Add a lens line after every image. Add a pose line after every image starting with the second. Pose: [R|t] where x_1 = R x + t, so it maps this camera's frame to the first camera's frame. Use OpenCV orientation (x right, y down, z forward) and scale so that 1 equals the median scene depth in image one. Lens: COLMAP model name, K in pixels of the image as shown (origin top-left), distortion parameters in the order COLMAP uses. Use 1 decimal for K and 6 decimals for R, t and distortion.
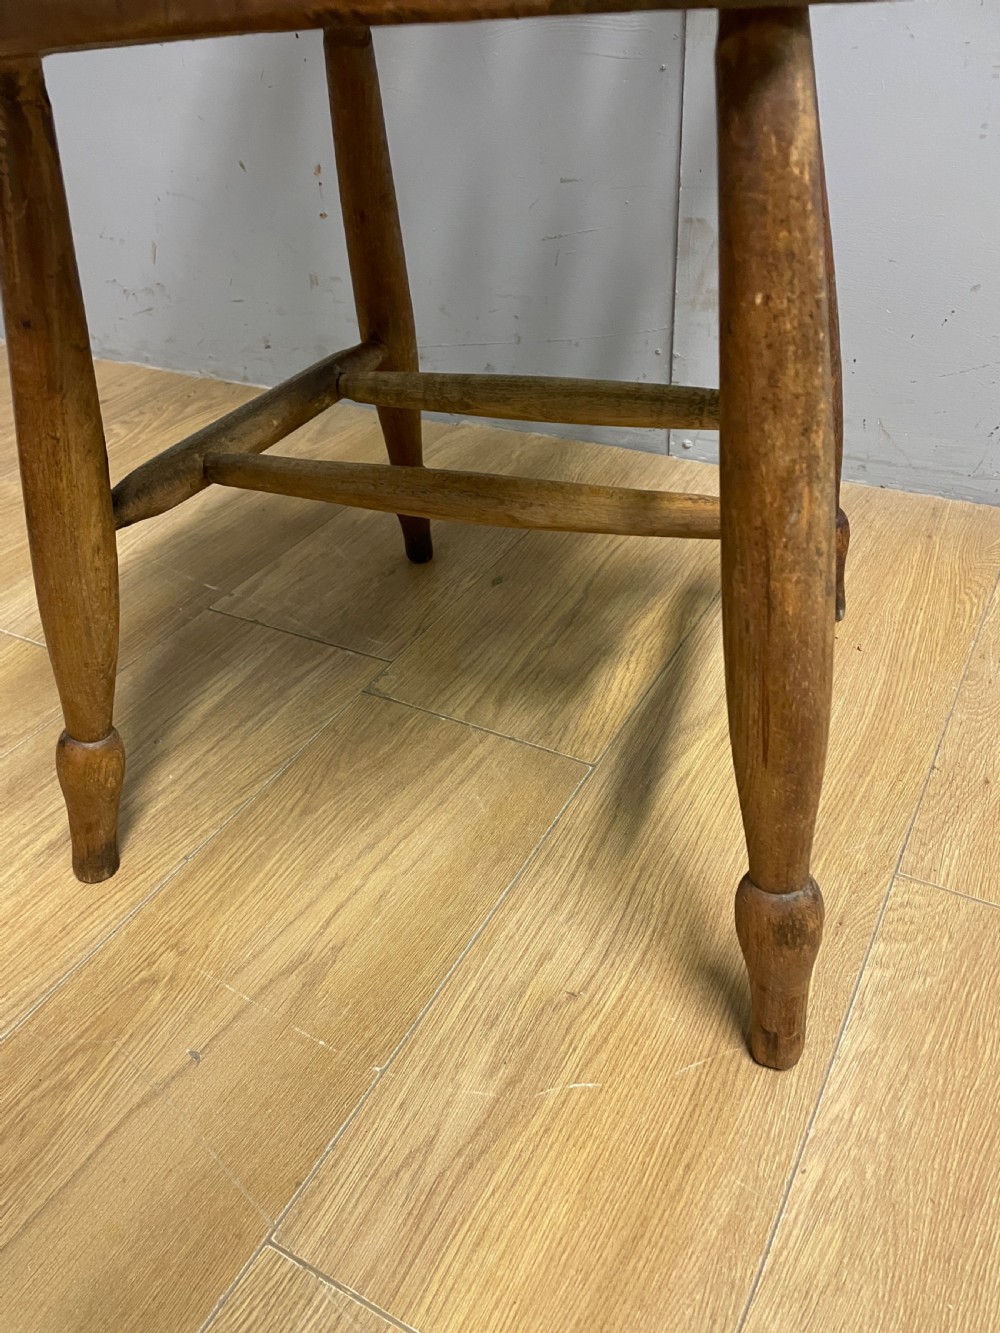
lens RADIAL K [[1017.2, 0, 493.1], [0, 1017.2, 675.1], [0, 0, 1]] dist [0.077031, -0.094008]
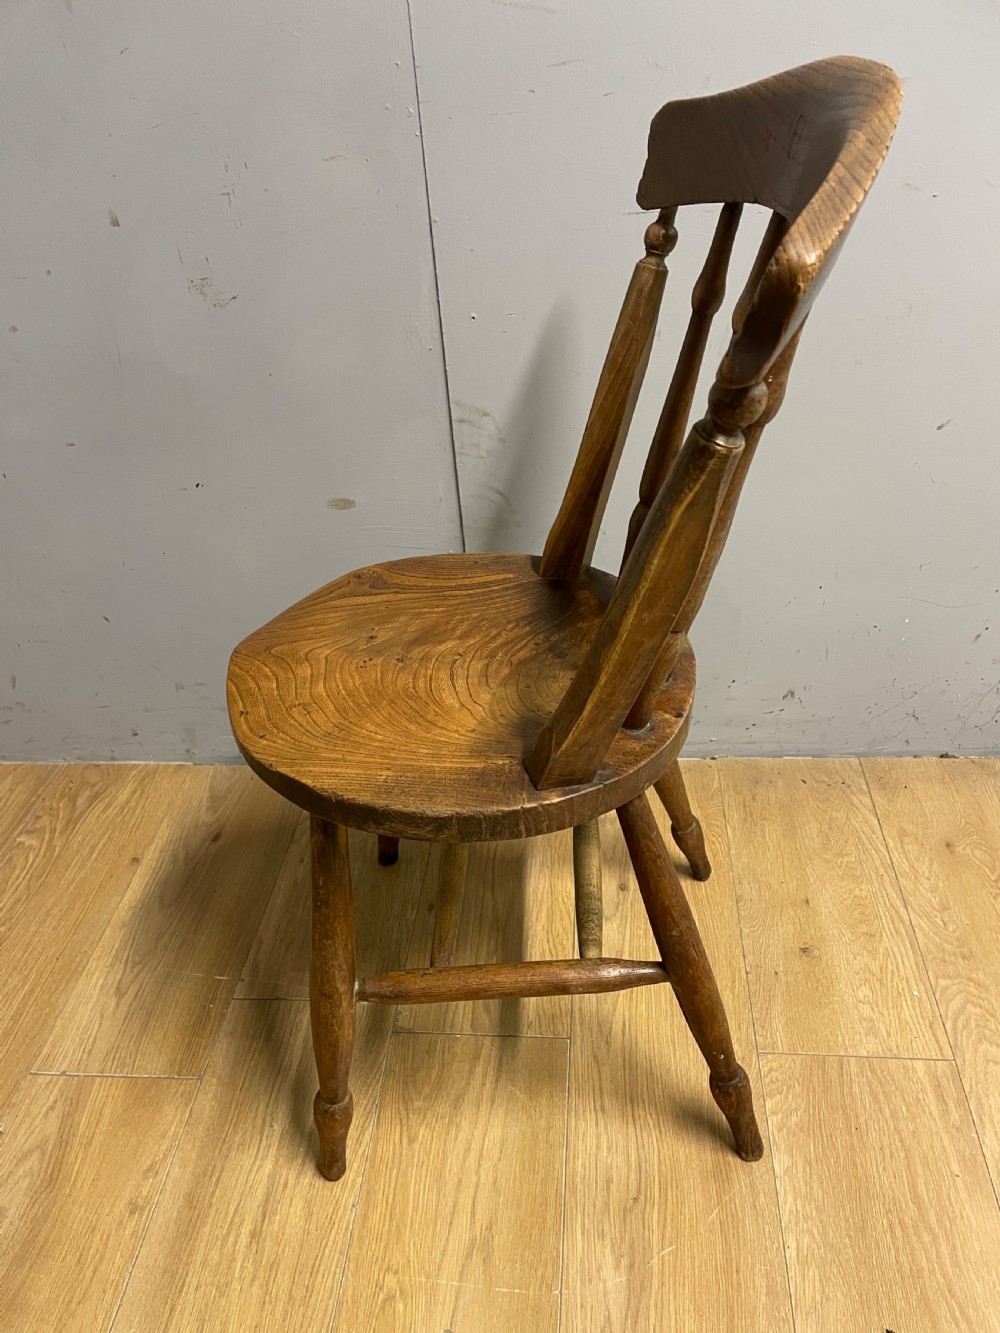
lens RADIAL K [[1017.2, 0, 500.5], [0, 1017.2, 669.9], [0, 0, 1]] dist [0.077031, -0.094008]
pose [[0.908679, -0.233173, 0.346313, -0.501496], [0.259156, 0.965369, -0.030005, -0.534093], [-0.327324, 0.117014, 0.937639, -0.637022]]
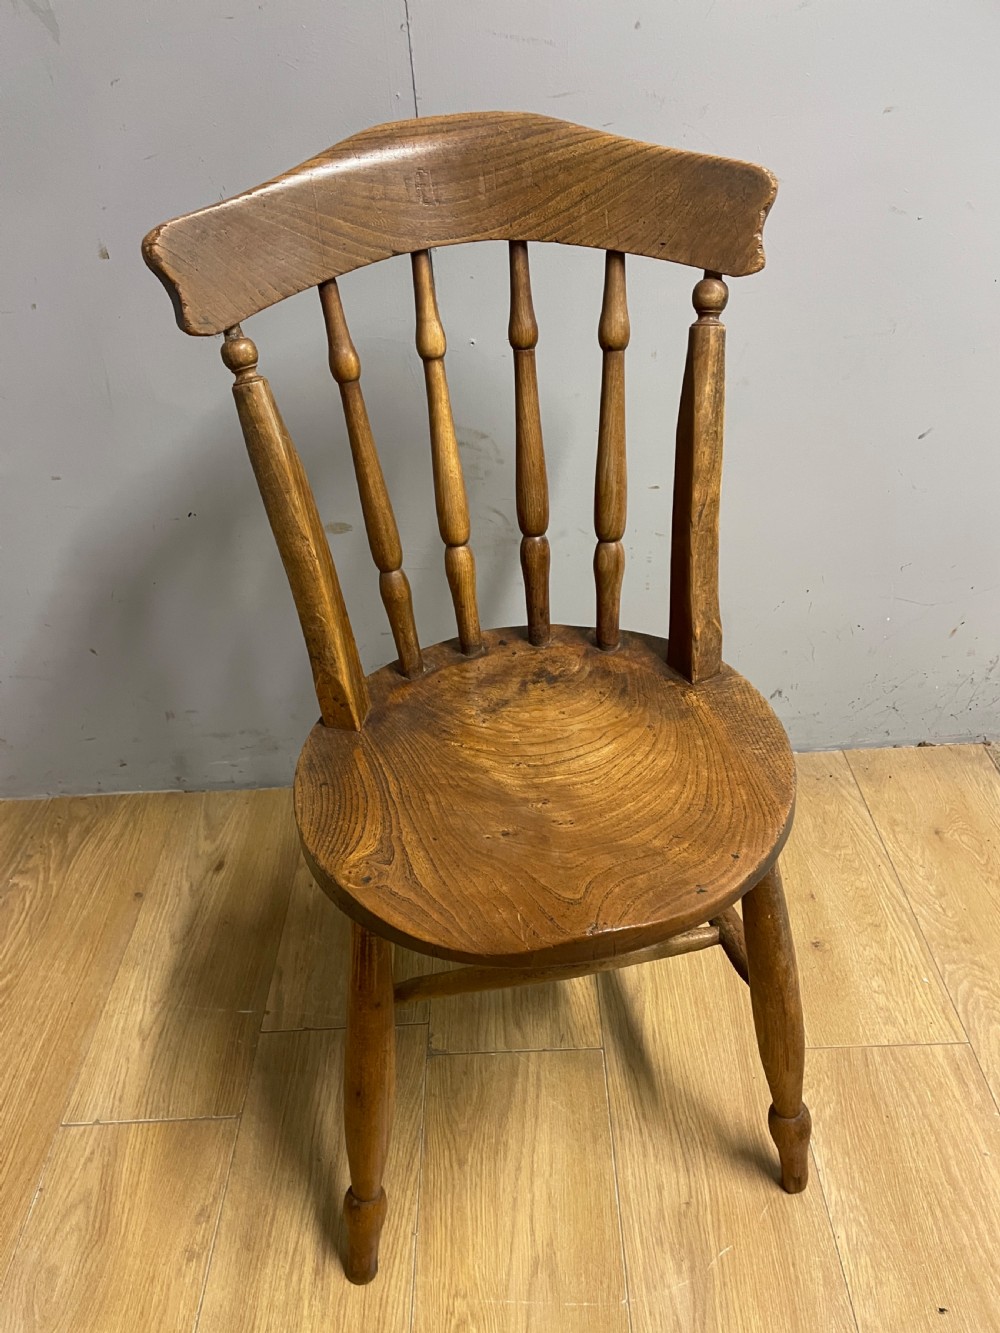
lens RADIAL K [[1017.2, 0, 496.3], [0, 1017.2, 664.3], [0, 0, 1]] dist [0.077031, -0.094008]
pose [[0.867081, -0.280569, 0.411644, -0.659832], [0.305535, 0.952166, 0.005404, -0.666110], [-0.393470, 0.121086, 0.911329, -0.599241]]
